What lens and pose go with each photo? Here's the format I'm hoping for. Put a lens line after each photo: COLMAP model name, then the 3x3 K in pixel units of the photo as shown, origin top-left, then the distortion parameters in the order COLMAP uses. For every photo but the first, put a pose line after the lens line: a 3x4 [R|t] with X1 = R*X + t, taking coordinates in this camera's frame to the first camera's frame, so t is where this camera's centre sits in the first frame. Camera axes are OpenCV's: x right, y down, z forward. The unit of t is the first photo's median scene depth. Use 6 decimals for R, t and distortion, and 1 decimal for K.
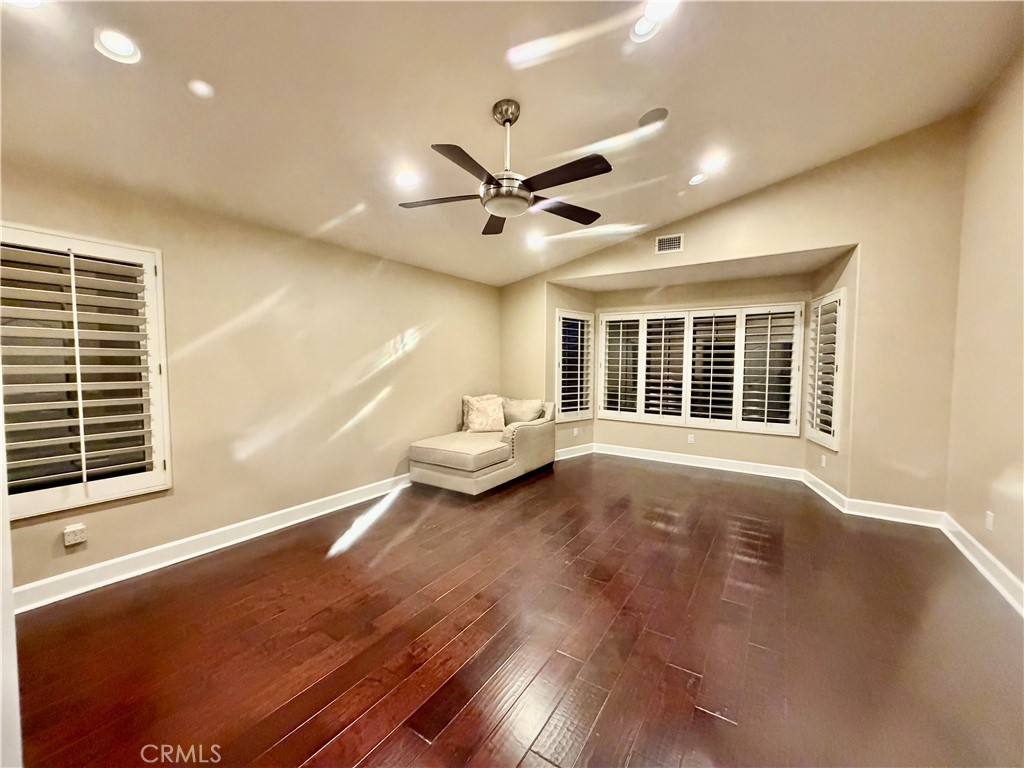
lens RADIAL K [[408.0, 0, 509.5], [0, 408.0, 385.4], [0, 0, 1]] dist [0.000308, -0.000251]
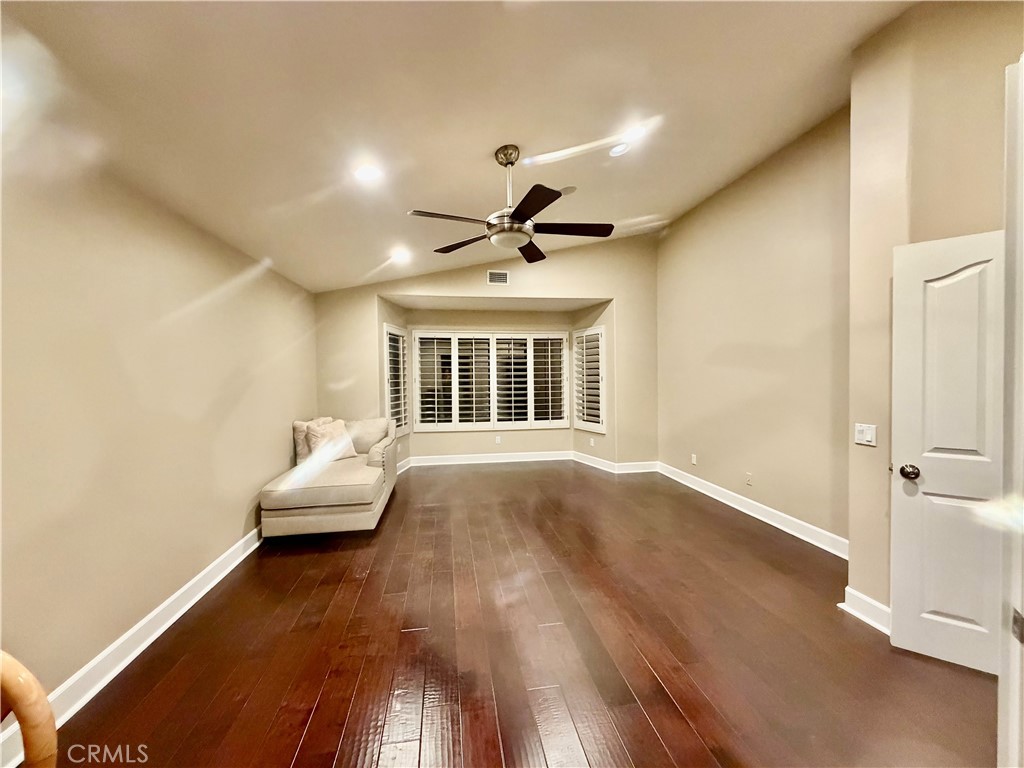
lens RADIAL K [[408.0, 0, 506.8], [0, 408.0, 384.7], [0, 0, 1]] dist [0.000308, -0.000251]
pose [[0.736913, -0.033714, 0.675146, -0.387639], [0.053265, 0.998546, -0.008274, -0.021980], [-0.673886, 0.042059, 0.737637, 0.109819]]
